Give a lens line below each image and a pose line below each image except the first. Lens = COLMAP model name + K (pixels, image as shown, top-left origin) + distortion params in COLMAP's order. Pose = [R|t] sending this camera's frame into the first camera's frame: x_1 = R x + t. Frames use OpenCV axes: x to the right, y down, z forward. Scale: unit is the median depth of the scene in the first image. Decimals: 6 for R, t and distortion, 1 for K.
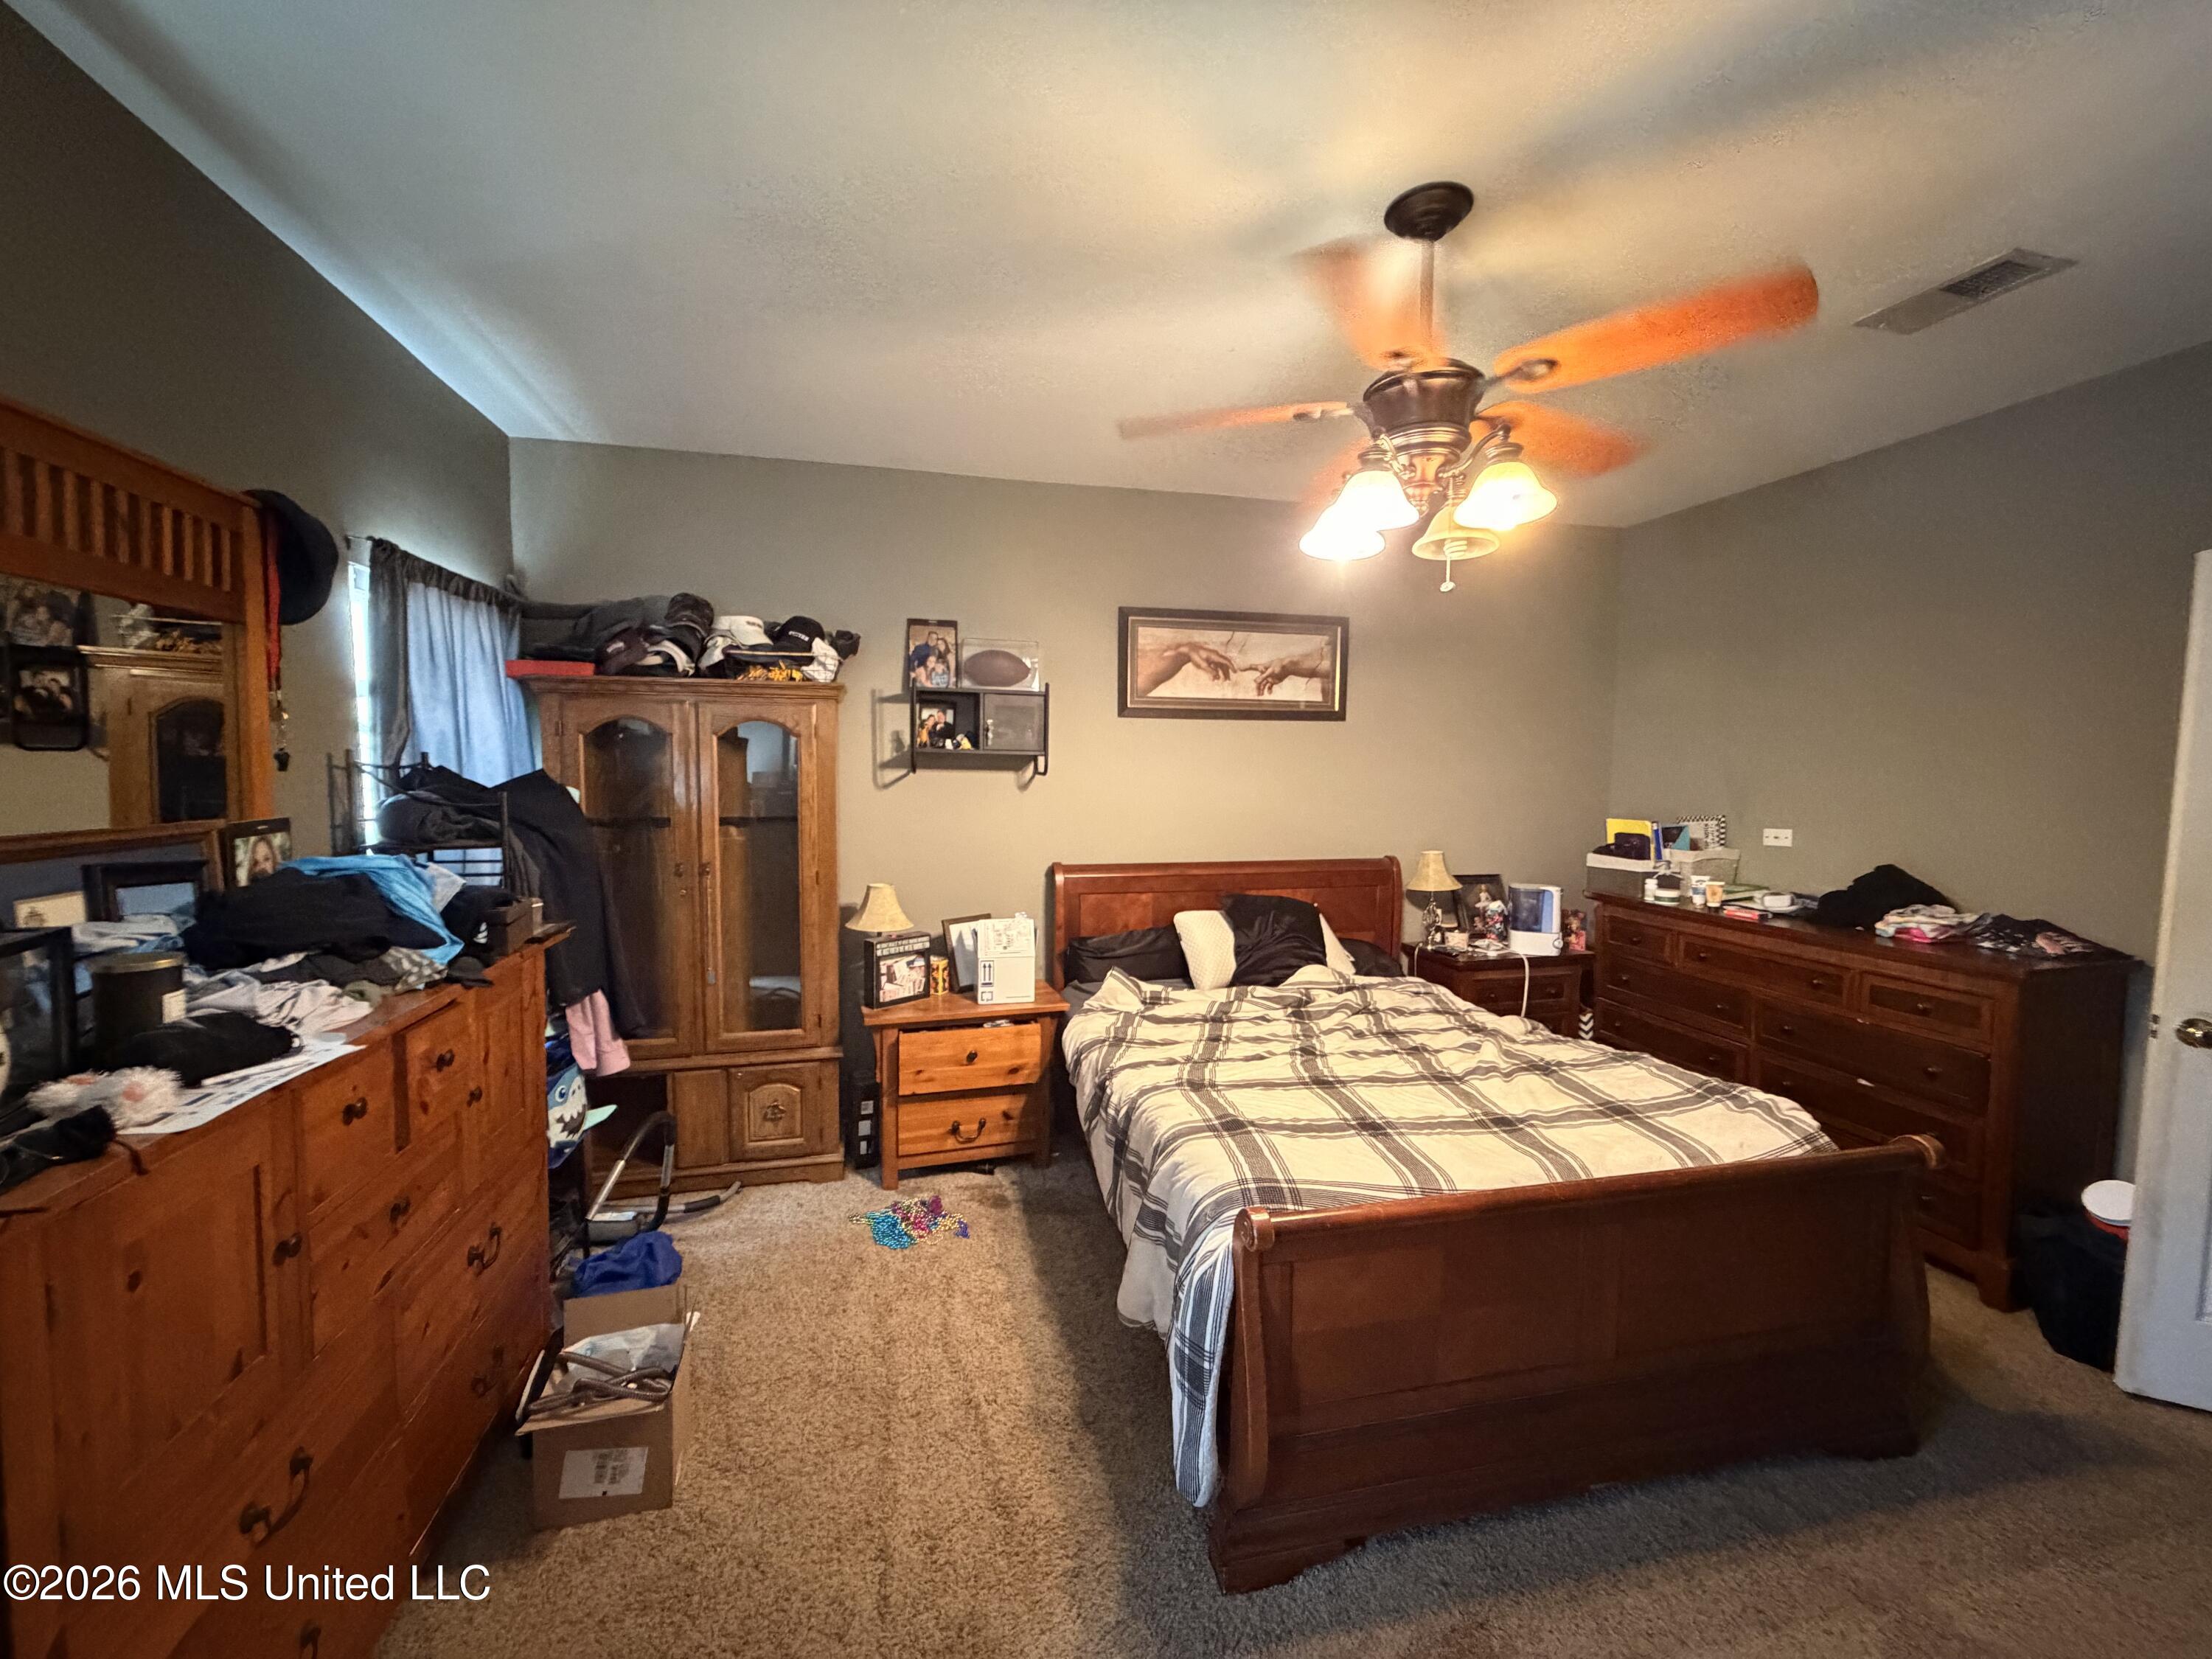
lens RADIAL K [[883.0, 0, 1092.3], [0, 883.0, 821.2], [0, 0, 1]] dist [-0.002370, 0.000844]
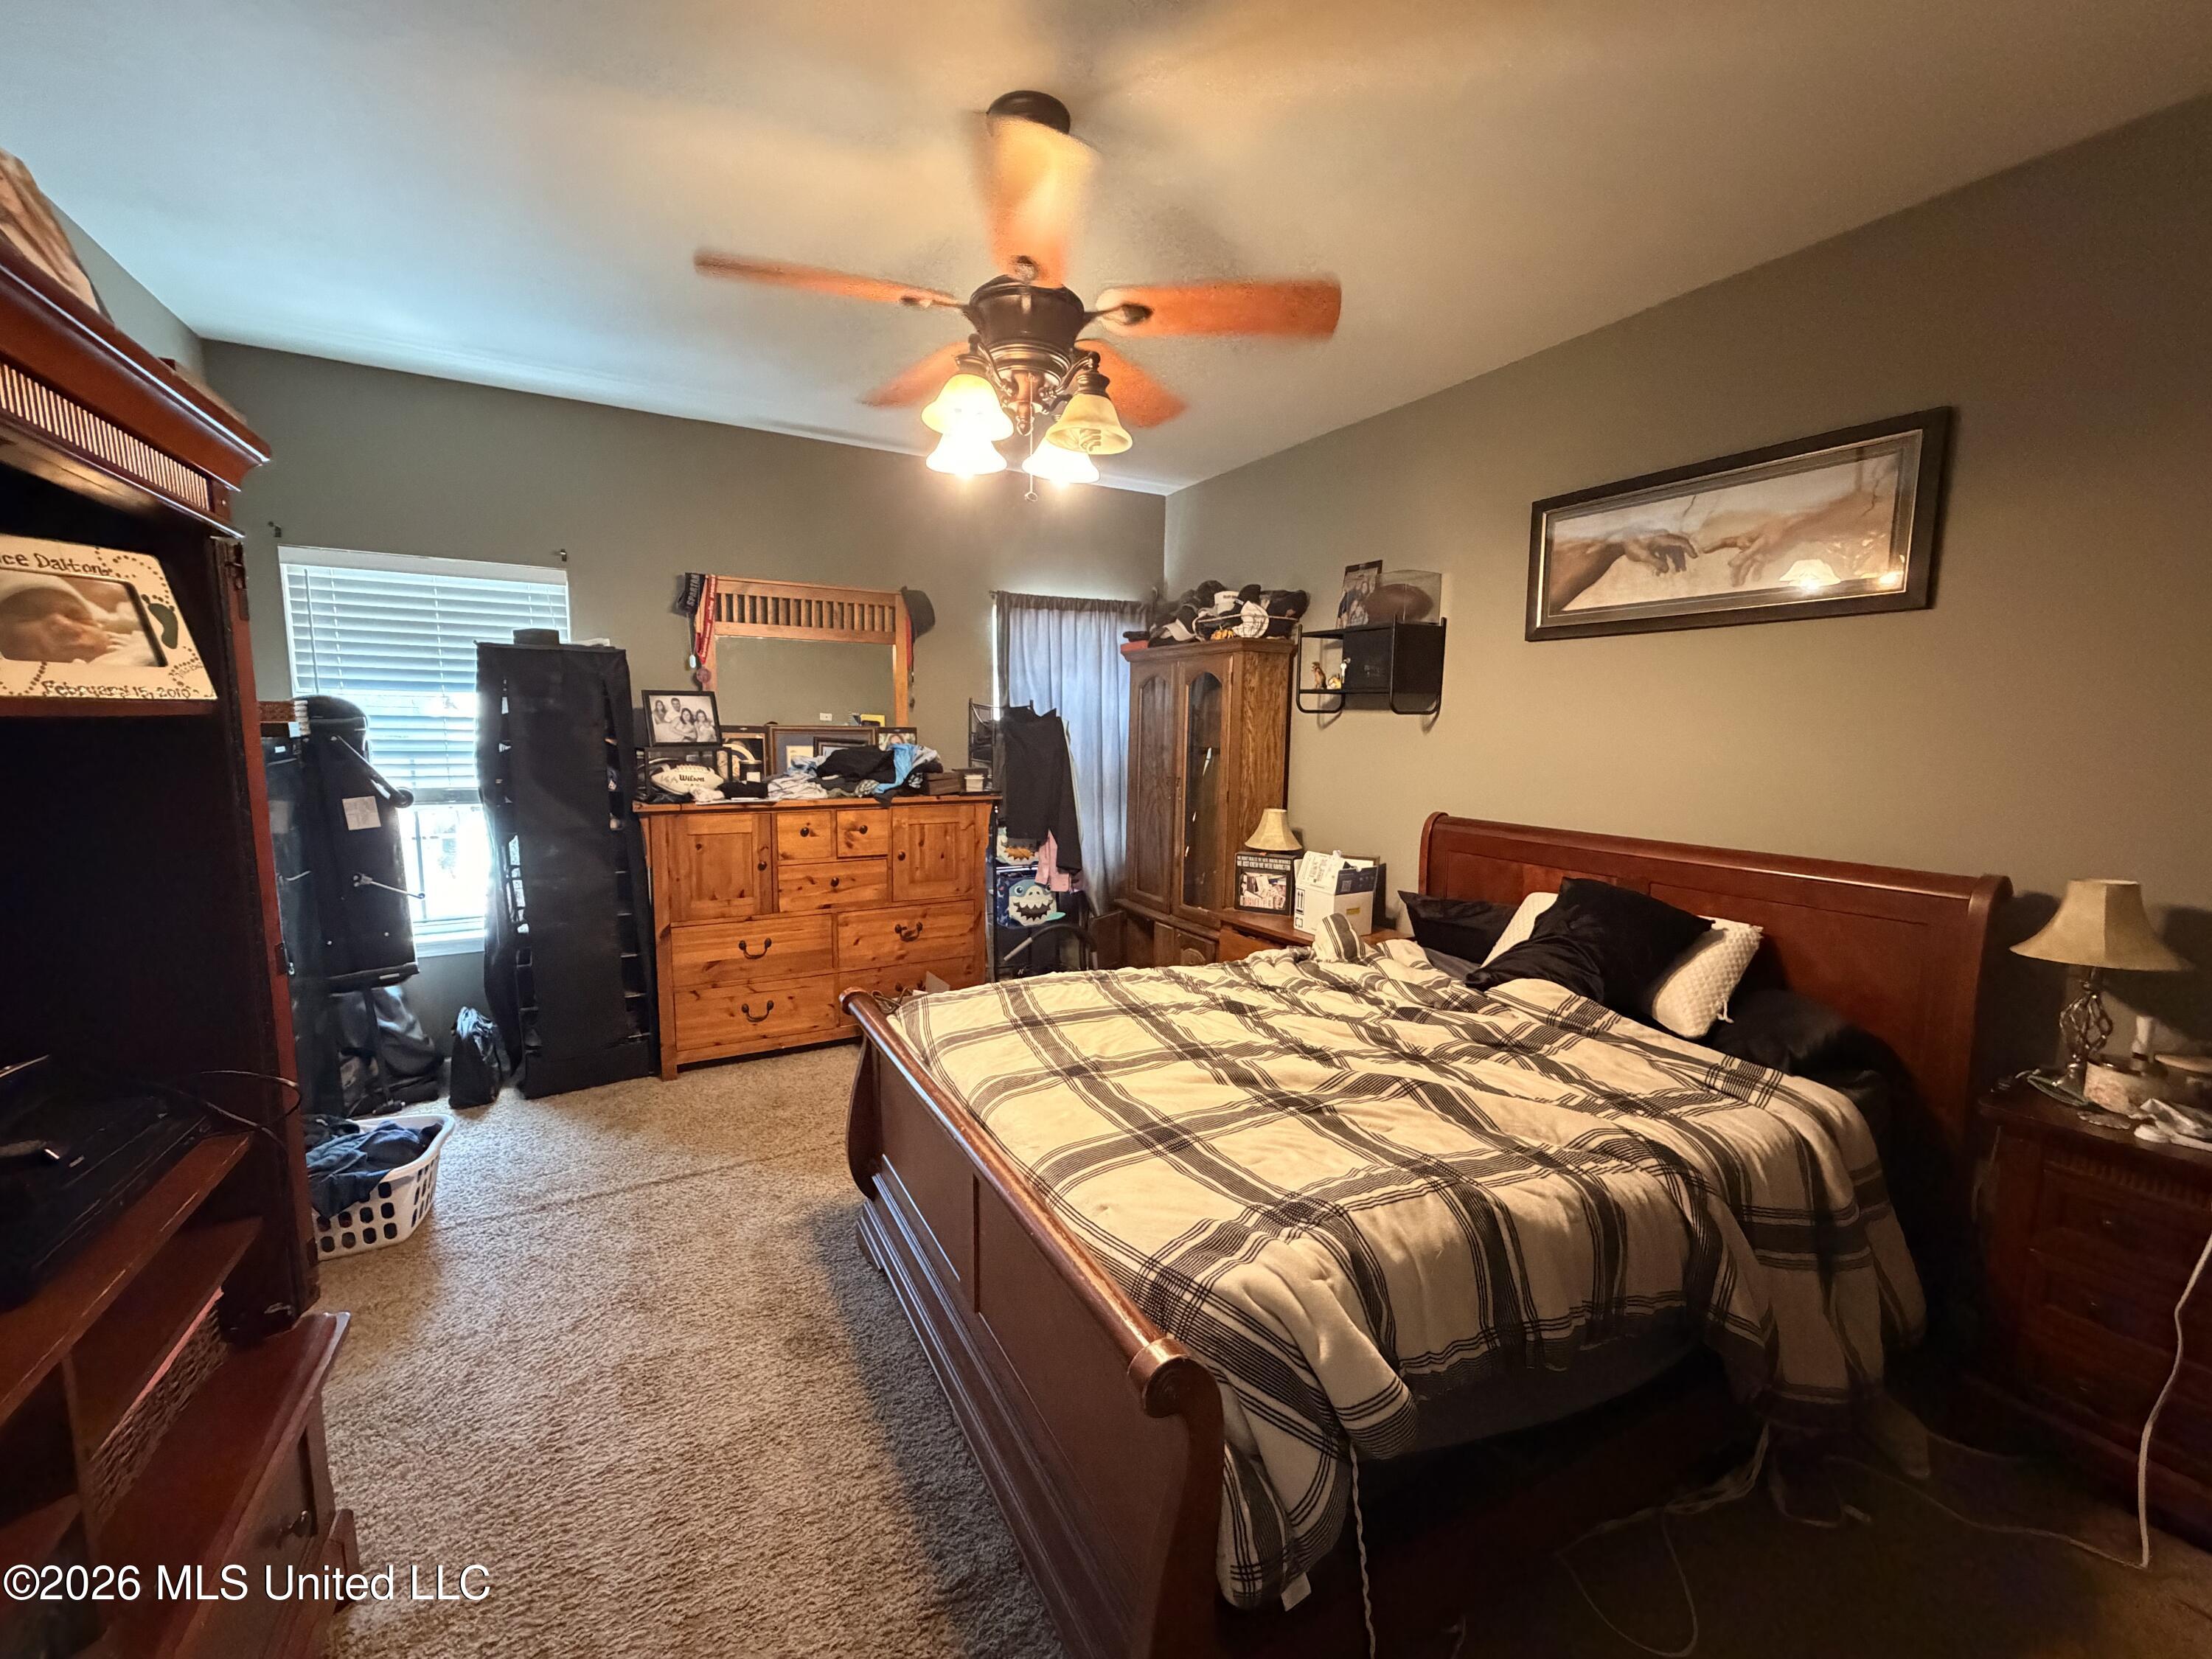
lens RADIAL K [[883.0, 0, 1100.7], [0, 883.0, 828.7], [0, 0, 1]] dist [-0.002370, 0.000844]
pose [[0.269303, 0.110877, -0.956652, 0.750823], [-0.071887, 0.992894, 0.094841, 0.002707], [0.960369, 0.043230, 0.275360, 0.434734]]
